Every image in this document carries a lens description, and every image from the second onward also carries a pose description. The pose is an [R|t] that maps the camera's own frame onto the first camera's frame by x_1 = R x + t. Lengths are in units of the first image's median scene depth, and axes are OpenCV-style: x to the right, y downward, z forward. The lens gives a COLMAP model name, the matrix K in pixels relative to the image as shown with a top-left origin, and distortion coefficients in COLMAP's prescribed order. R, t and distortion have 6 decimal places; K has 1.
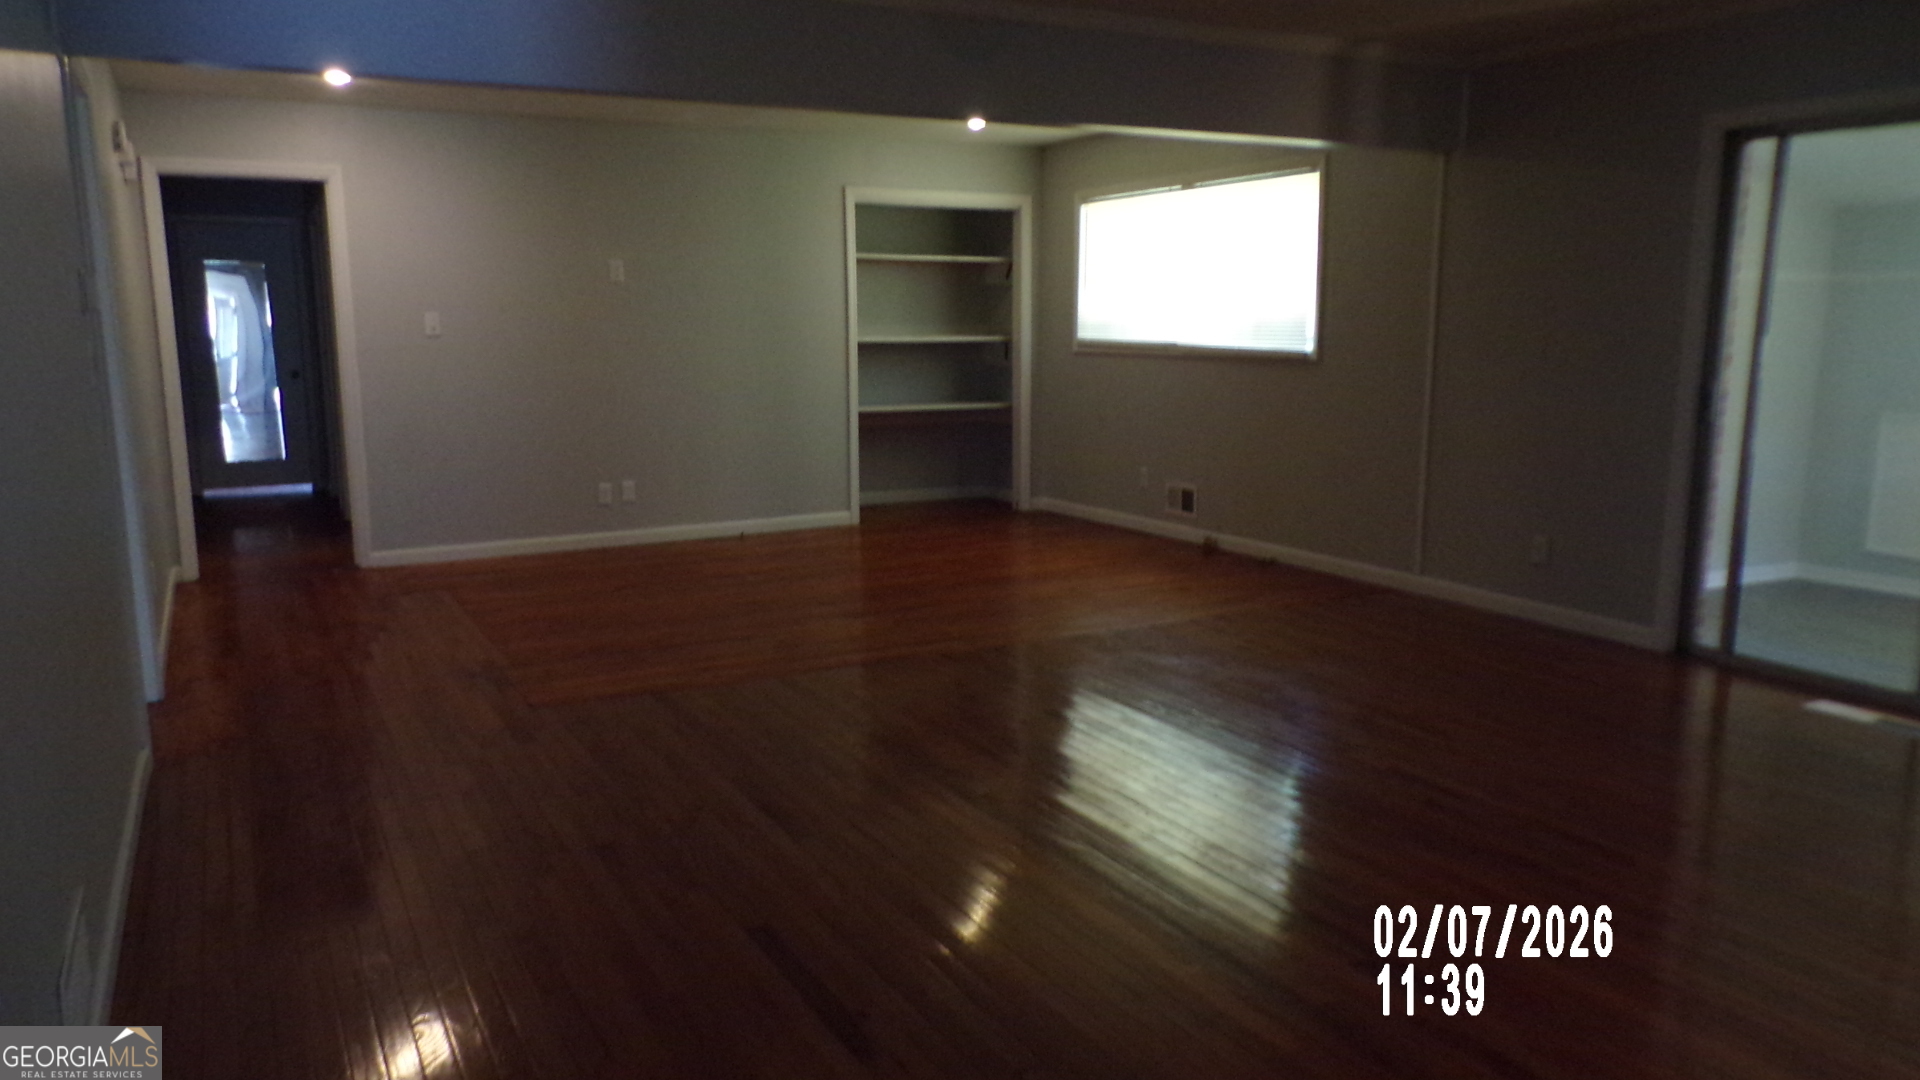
lens RADIAL K [[1351.8, 0, 947.7], [0, 1351.8, 540.0], [0, 0, 1]] dist [-0.007395, 0.008962]
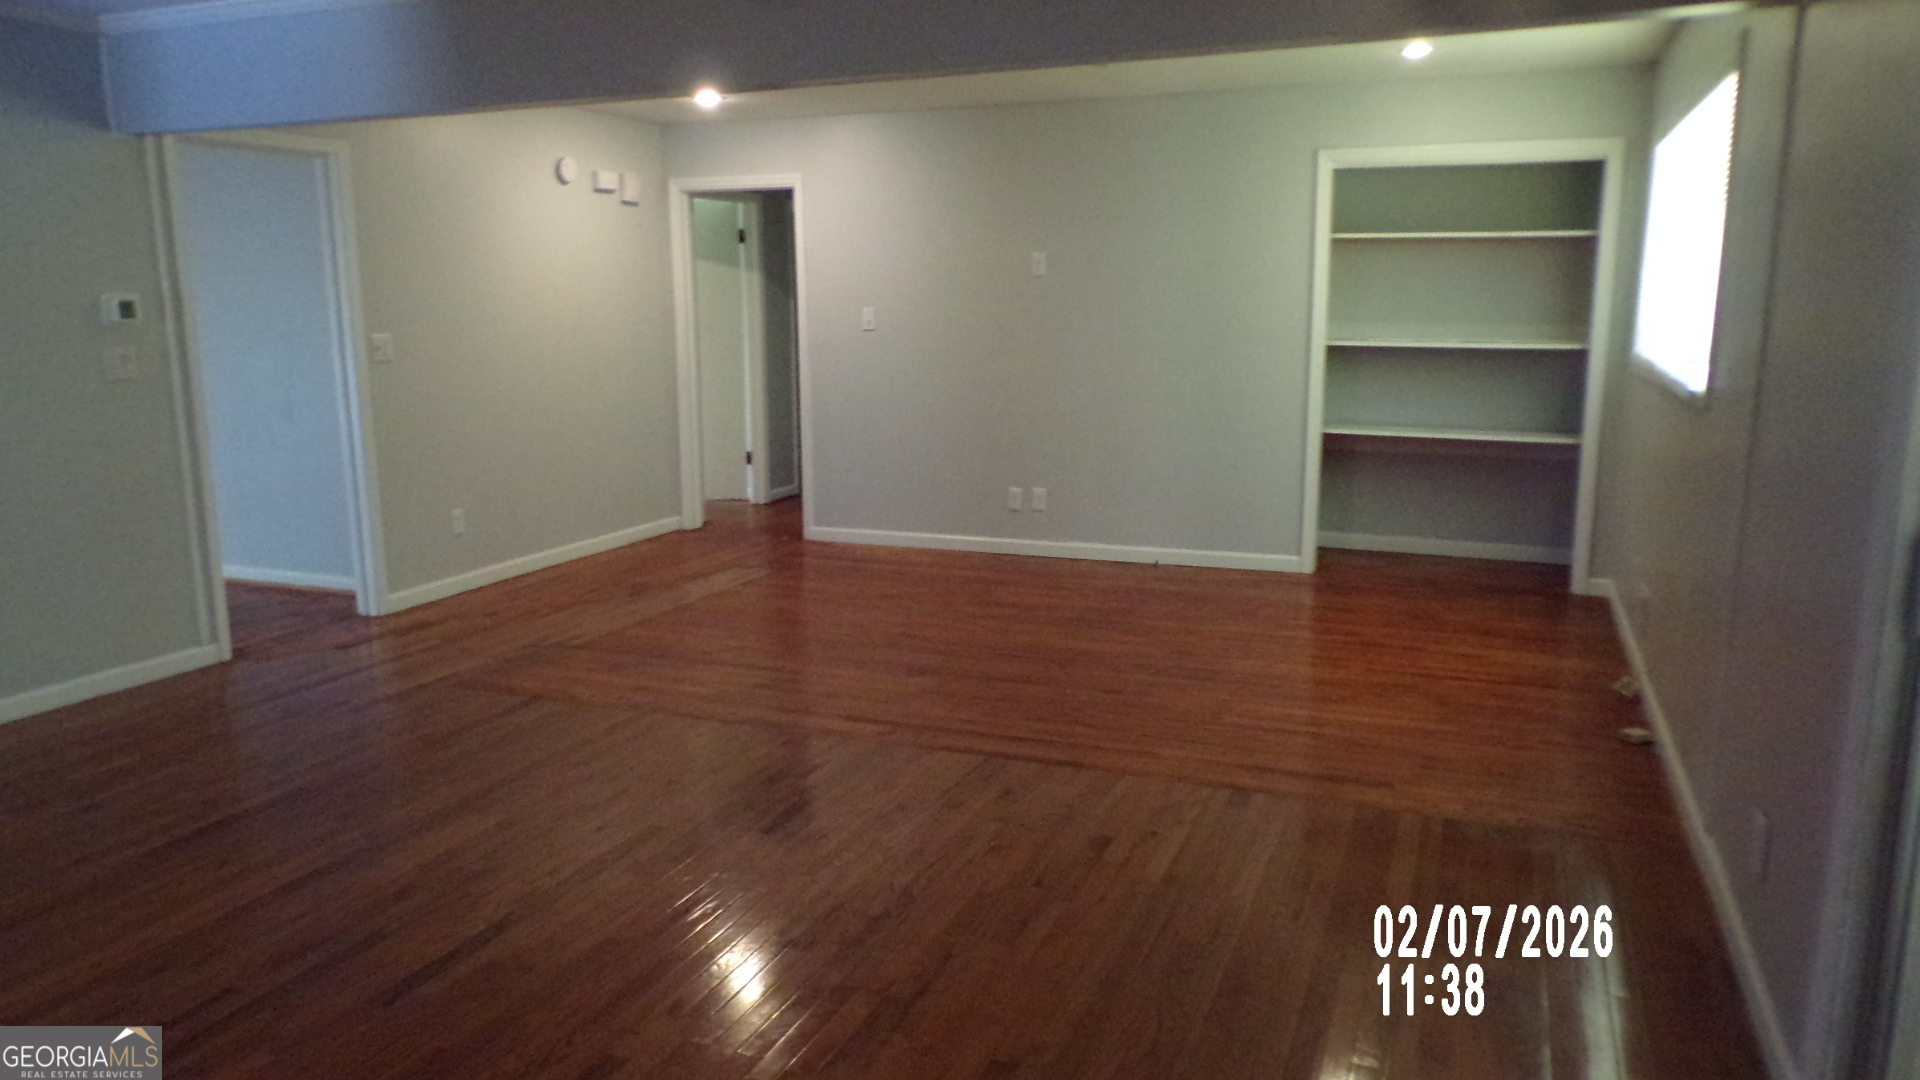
lens RADIAL K [[1351.8, 0, 960.7], [0, 1351.8, 550.7], [0, 0, 1]] dist [-0.007395, 0.008962]
pose [[0.650712, 0.142208, -0.745889, 0.434678], [-0.122351, 0.989107, 0.081840, -0.070009], [0.749402, 0.038006, 0.661023, 0.336533]]
